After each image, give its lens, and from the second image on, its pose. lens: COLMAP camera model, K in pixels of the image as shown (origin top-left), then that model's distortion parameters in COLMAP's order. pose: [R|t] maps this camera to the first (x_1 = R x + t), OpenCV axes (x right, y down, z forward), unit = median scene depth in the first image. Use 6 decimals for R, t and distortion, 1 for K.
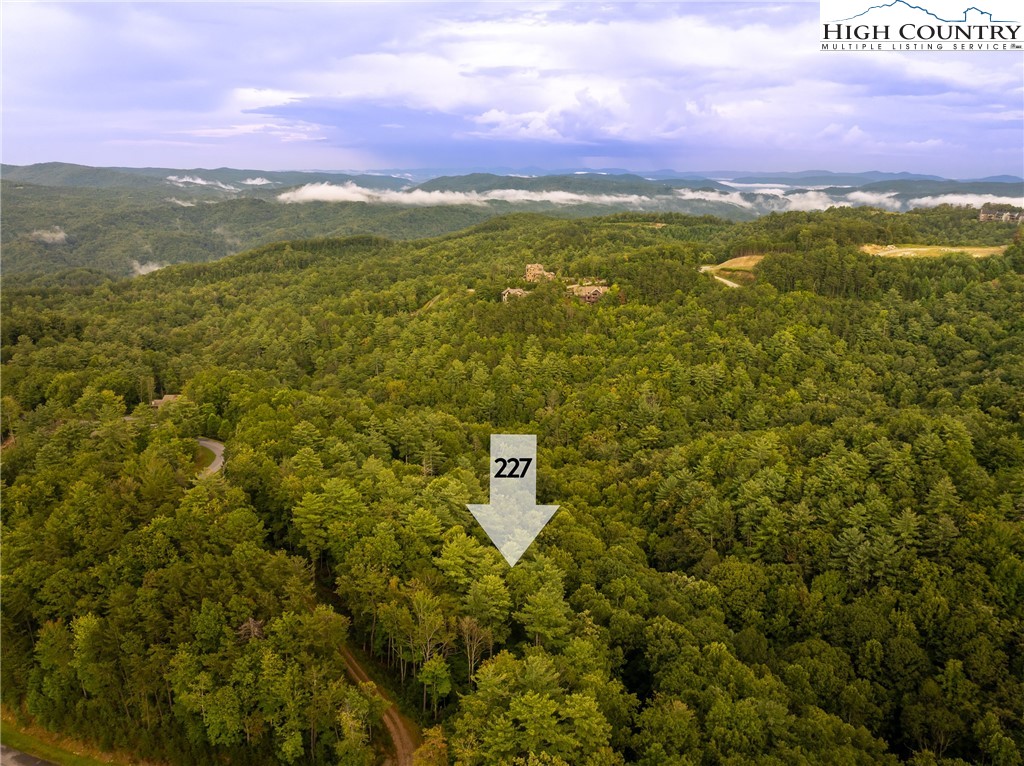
lens RADIAL K [[713.6, 0, 527.5], [0, 713.6, 382.9], [0, 0, 1]] dist [-0.053403, 0.022322]
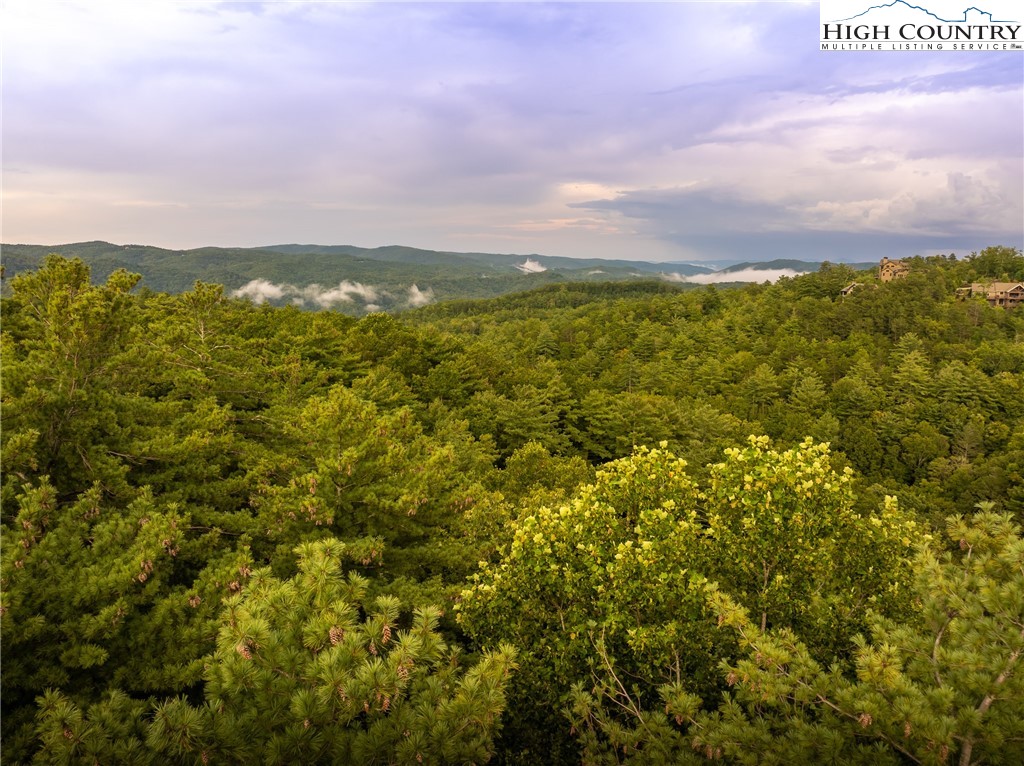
lens RADIAL K [[713.6, 0, 527.5], [0, 713.6, 382.9], [0, 0, 1]] dist [-0.053403, 0.022322]
pose [[0.919957, 0.066604, -0.386319, -0.054271], [-0.113753, 0.988415, -0.100476, 0.059823], [0.375152, 0.136378, 0.916876, 0.424232]]
